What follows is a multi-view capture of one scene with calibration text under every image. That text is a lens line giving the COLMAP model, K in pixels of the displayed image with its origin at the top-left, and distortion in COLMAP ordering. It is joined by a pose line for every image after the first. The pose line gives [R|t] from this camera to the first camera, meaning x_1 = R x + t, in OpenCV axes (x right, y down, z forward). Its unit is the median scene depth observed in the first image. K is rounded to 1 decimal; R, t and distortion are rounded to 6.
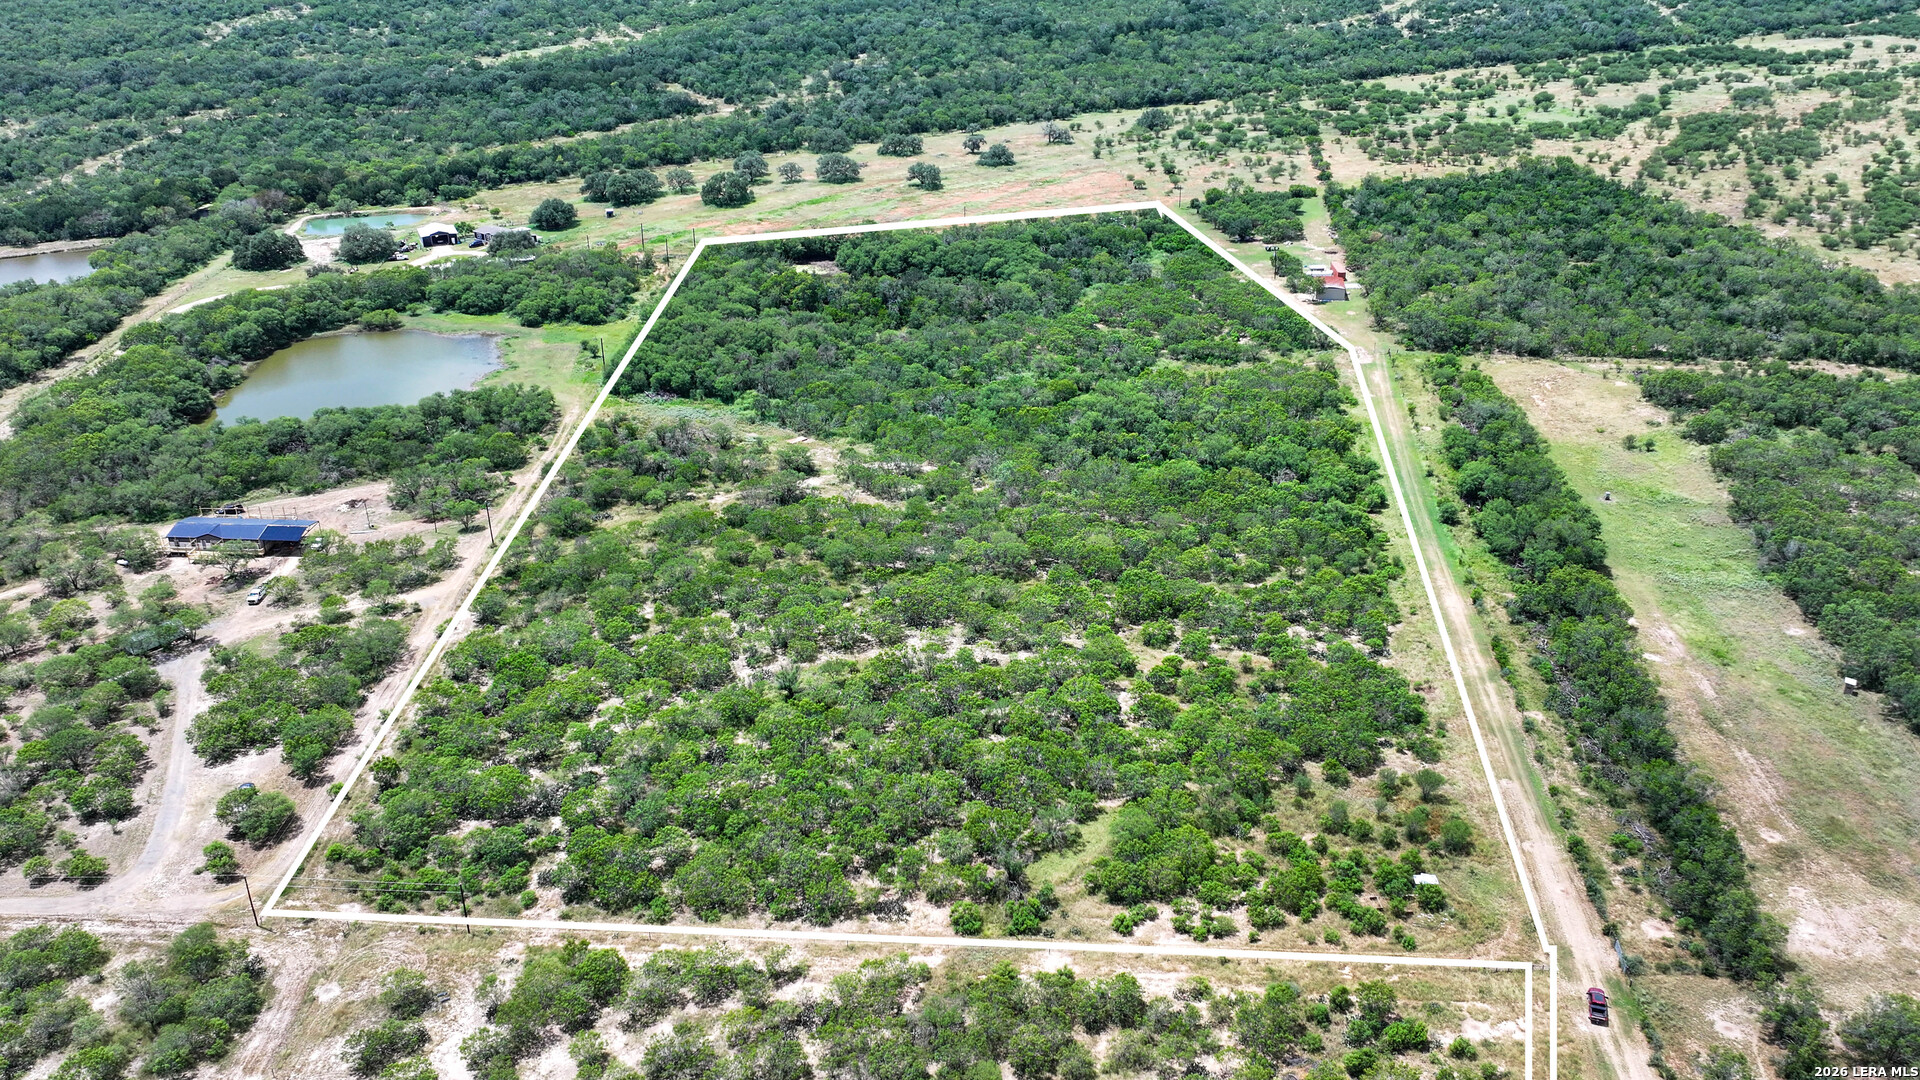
lens RADIAL K [[1529.4, 0, 962.9], [0, 1529.4, 544.5], [0, 0, 1]] dist [0.005640, -0.008269]
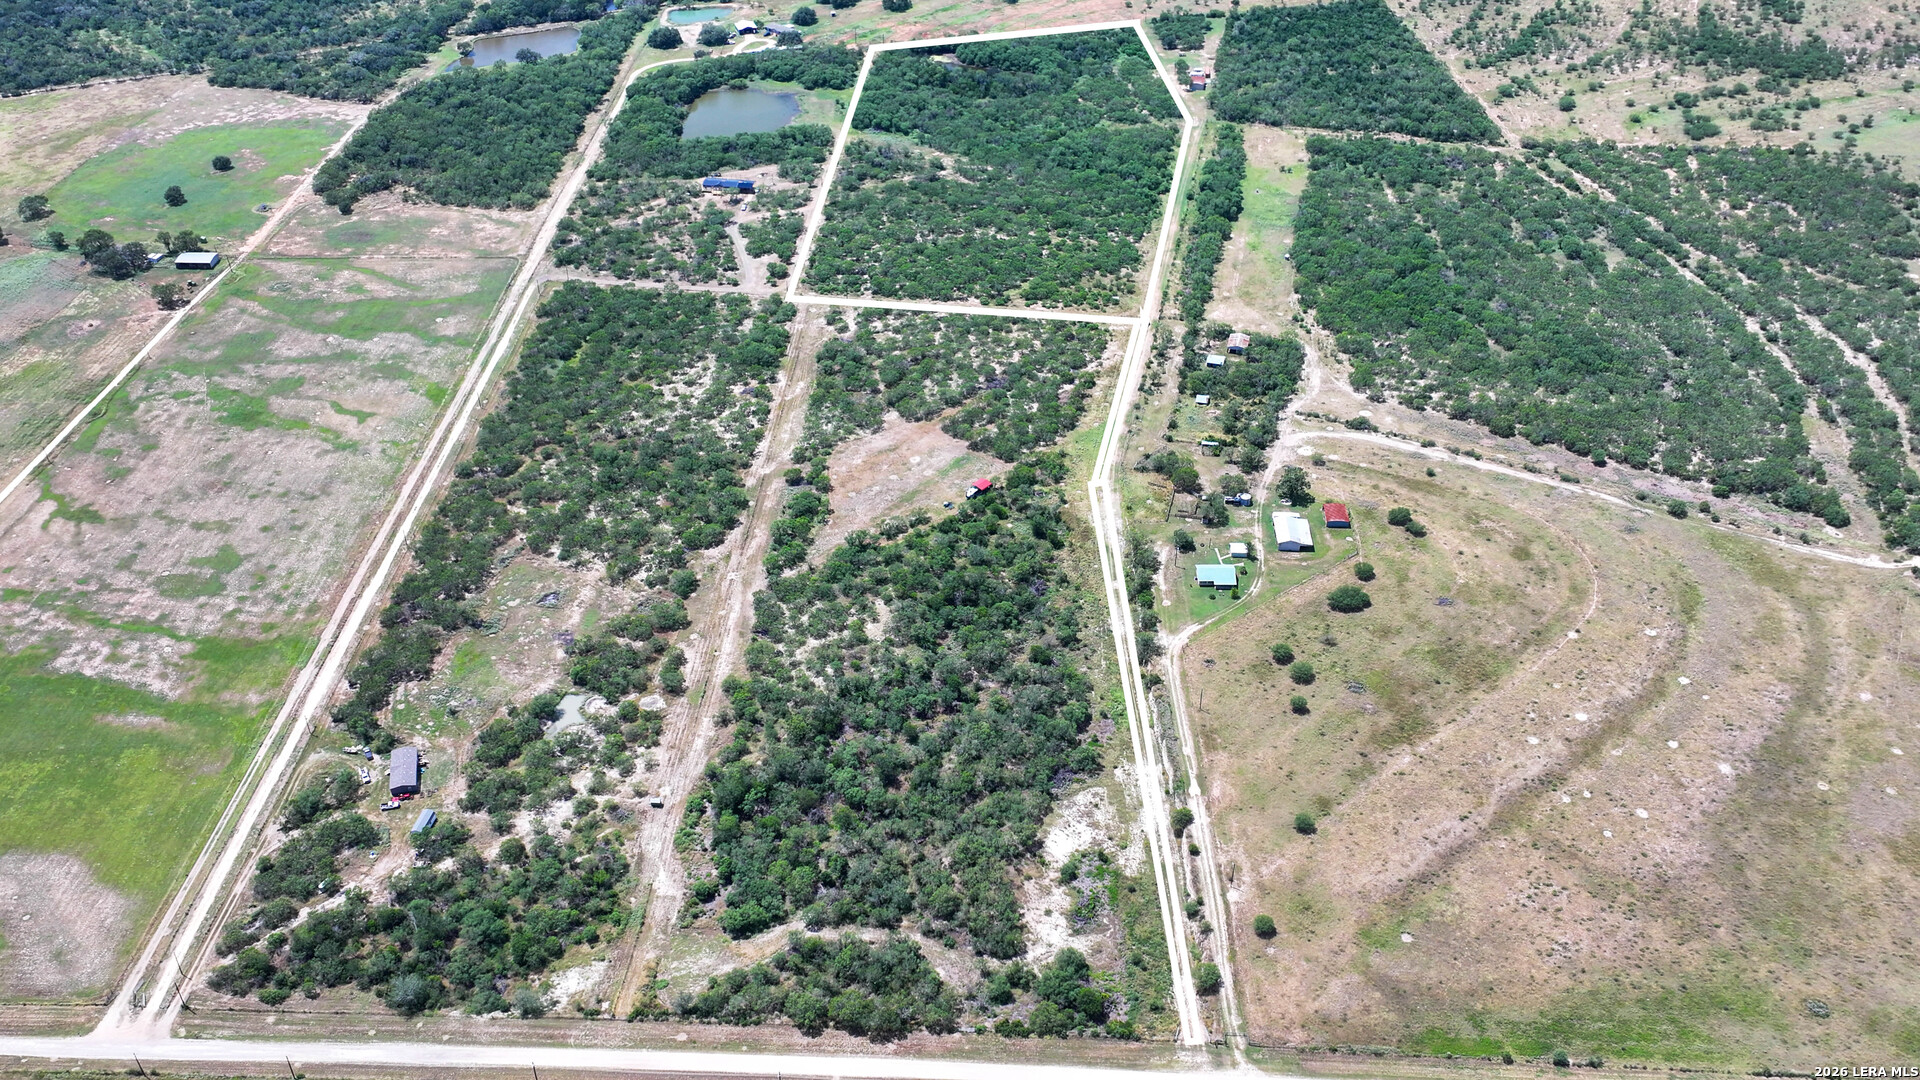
lens RADIAL K [[1529.4, 0, 962.9], [0, 1529.4, 544.5], [0, 0, 1]] dist [0.005640, -0.008269]
pose [[0.996649, 0.053802, -0.061620, 0.121482], [-0.040300, 0.978455, 0.202488, 0.046227], [0.071187, -0.199326, 0.977344, -1.570576]]
